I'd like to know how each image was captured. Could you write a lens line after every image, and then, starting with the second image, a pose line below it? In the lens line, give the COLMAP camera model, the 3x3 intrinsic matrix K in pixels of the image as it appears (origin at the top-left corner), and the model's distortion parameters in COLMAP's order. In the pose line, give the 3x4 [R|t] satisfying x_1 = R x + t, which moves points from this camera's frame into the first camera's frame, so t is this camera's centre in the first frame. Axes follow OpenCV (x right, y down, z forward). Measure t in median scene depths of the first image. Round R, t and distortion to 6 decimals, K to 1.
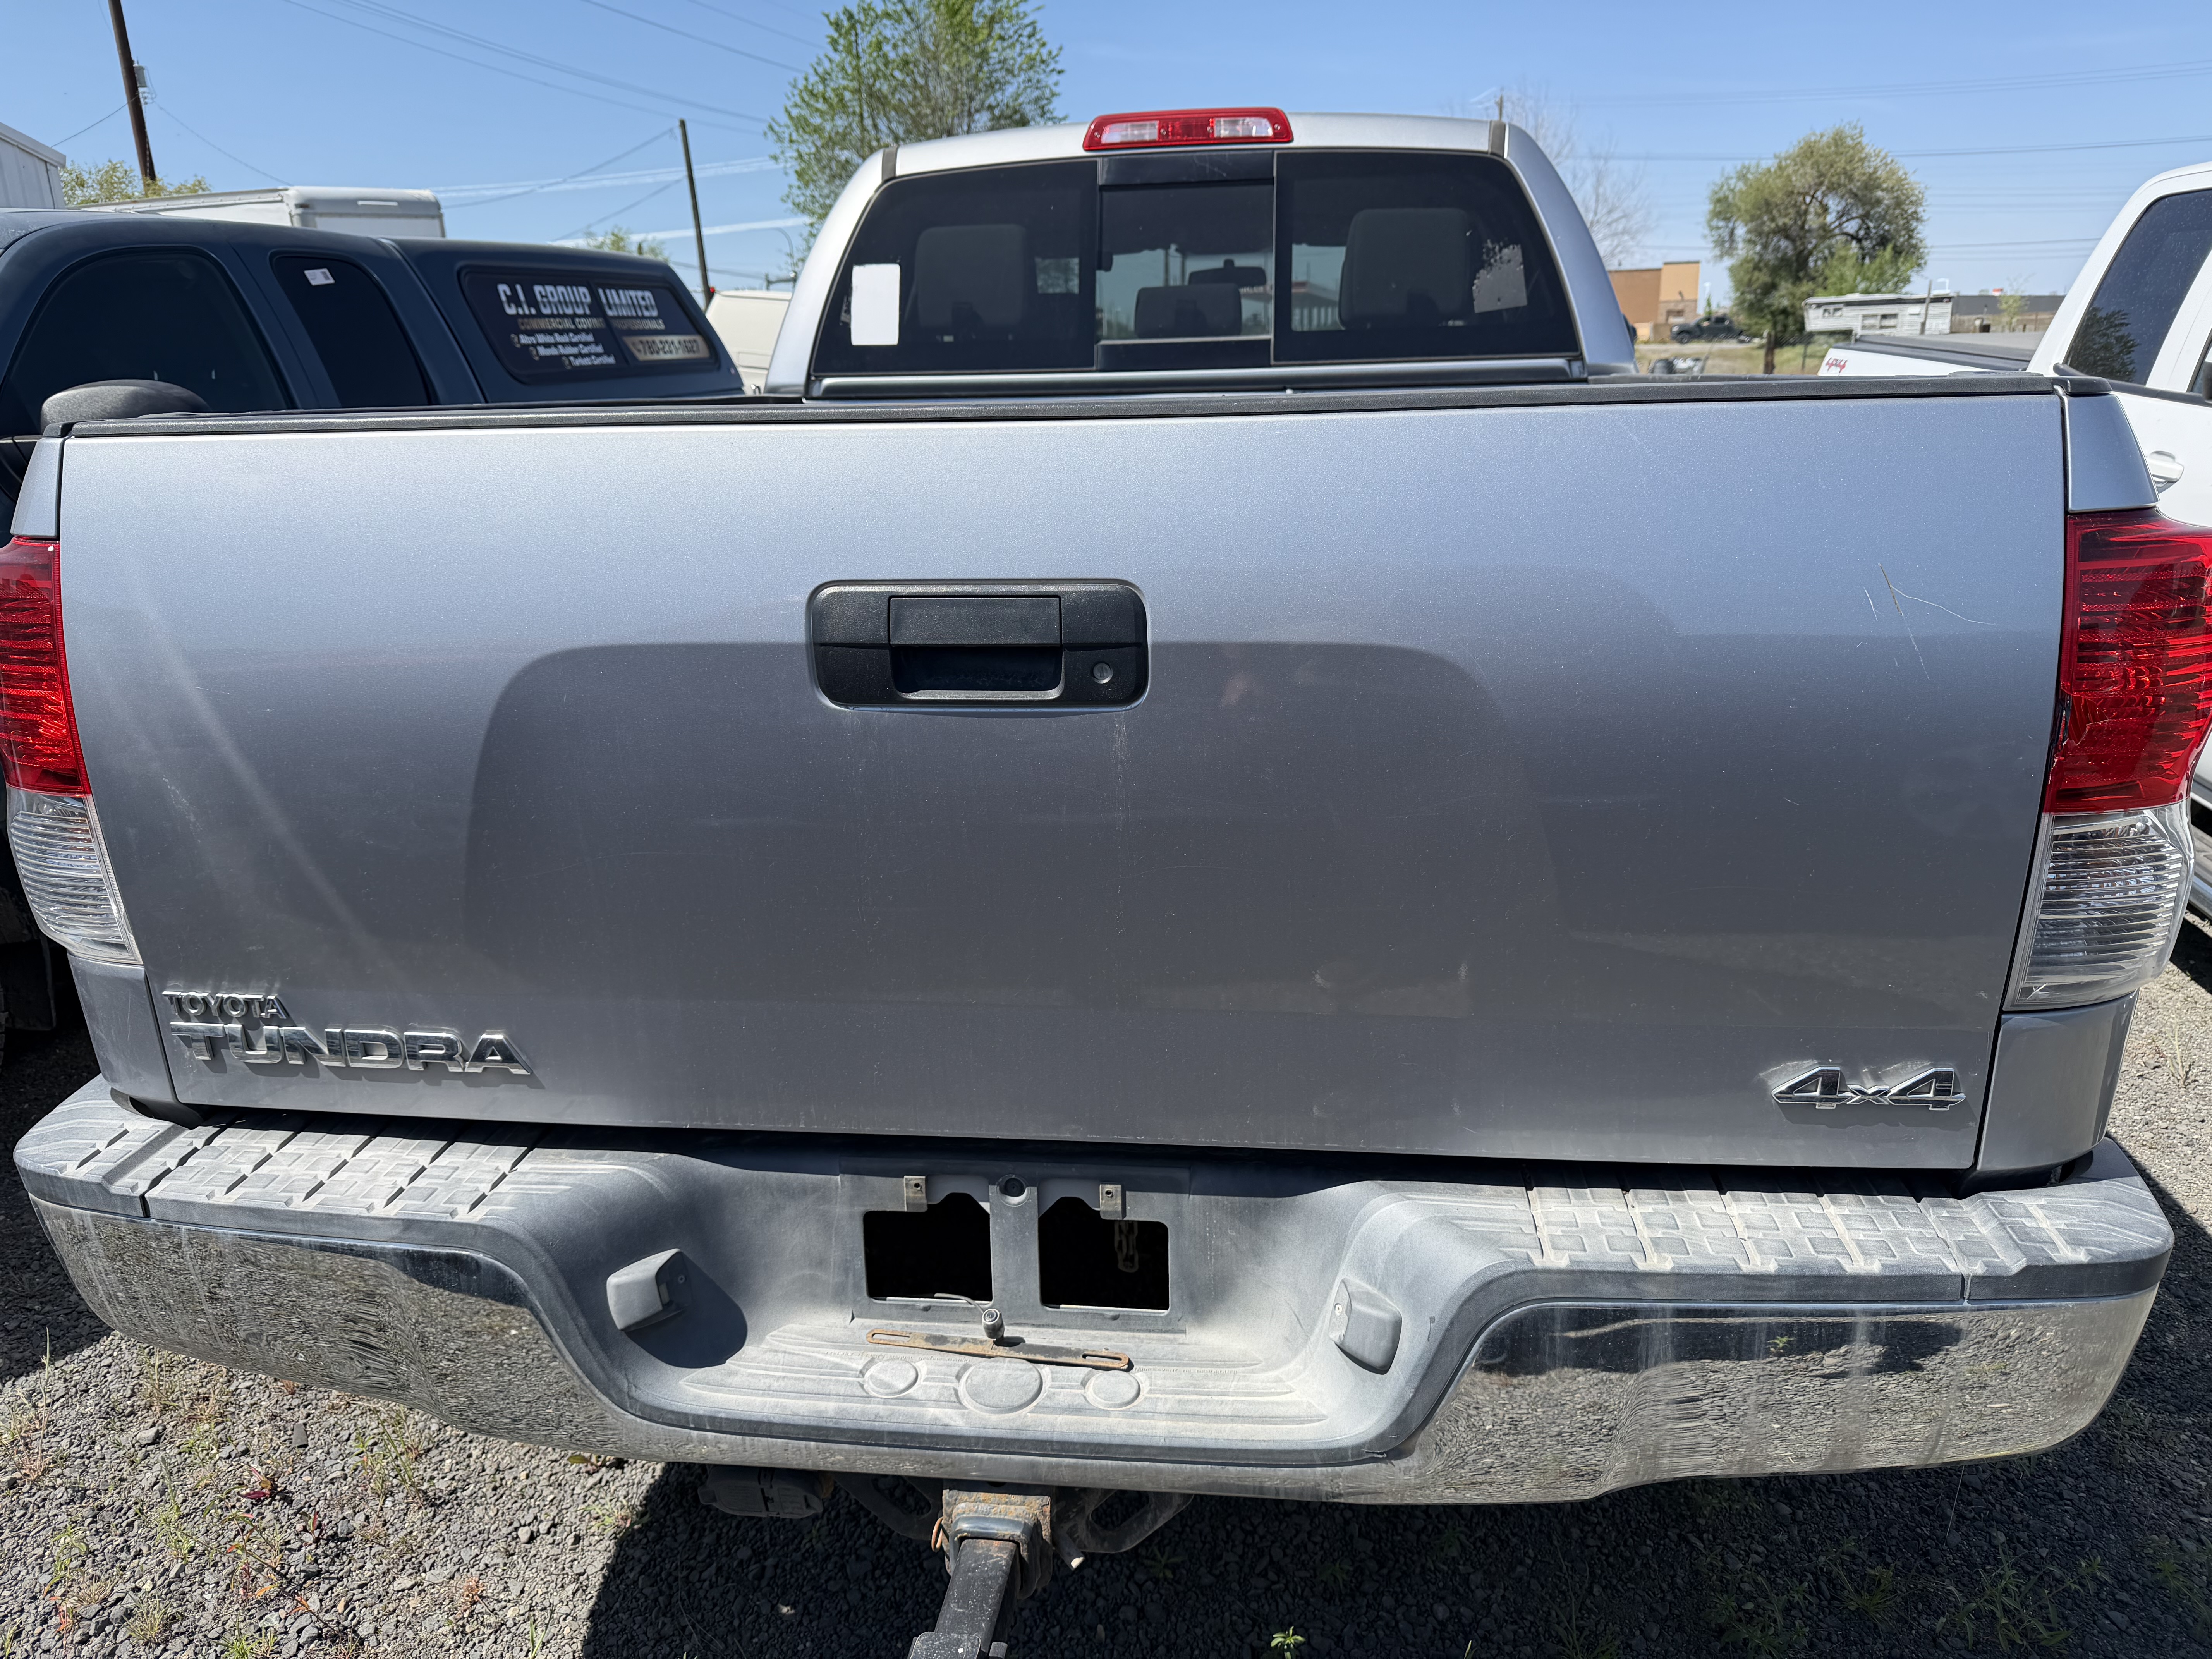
lens RADIAL K [[1552.0, 0, 1101.8], [0, 1552.0, 823.2], [0, 0, 1]] dist [-0.000728, -0.002508]
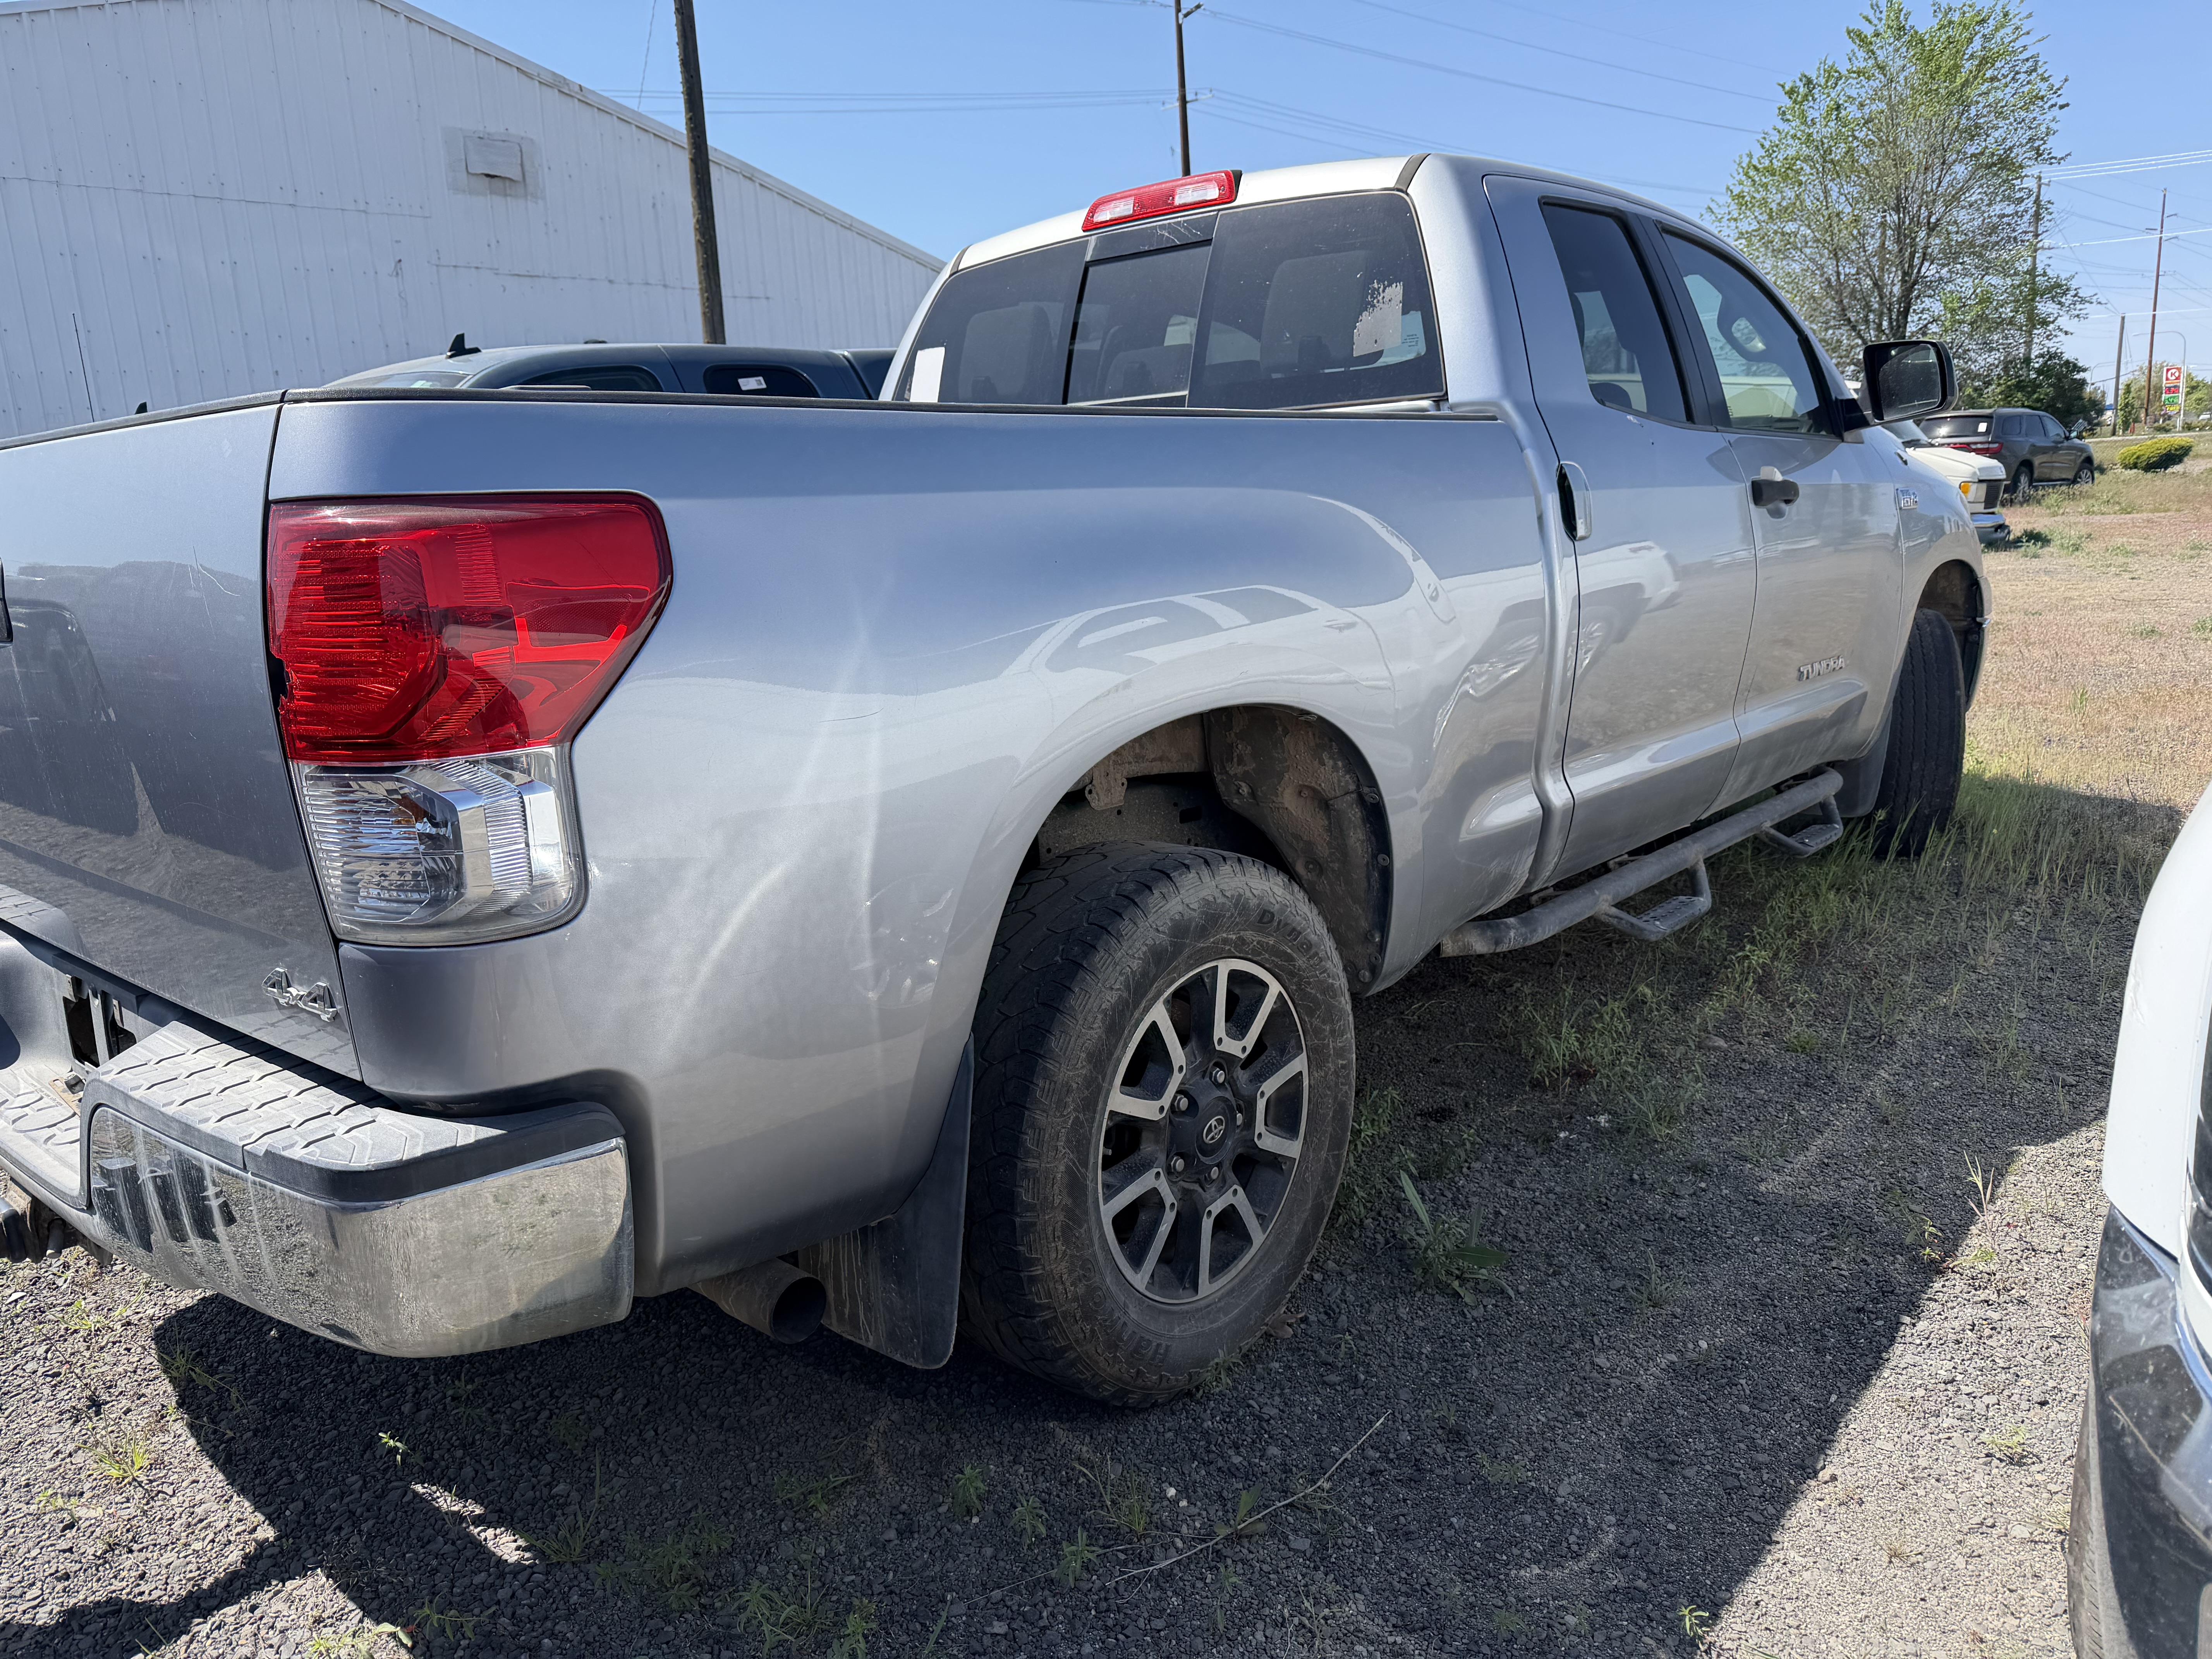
lens RADIAL K [[1552.0, 0, 1102.7], [0, 1552.0, 836.3], [0, 0, 1]] dist [-0.000728, -0.002508]
pose [[0.813433, 0.113770, -0.570424, 0.655054], [-0.140447, 0.990084, -0.002808, -0.014853], [0.564448, 0.082398, 0.821346, 0.151965]]
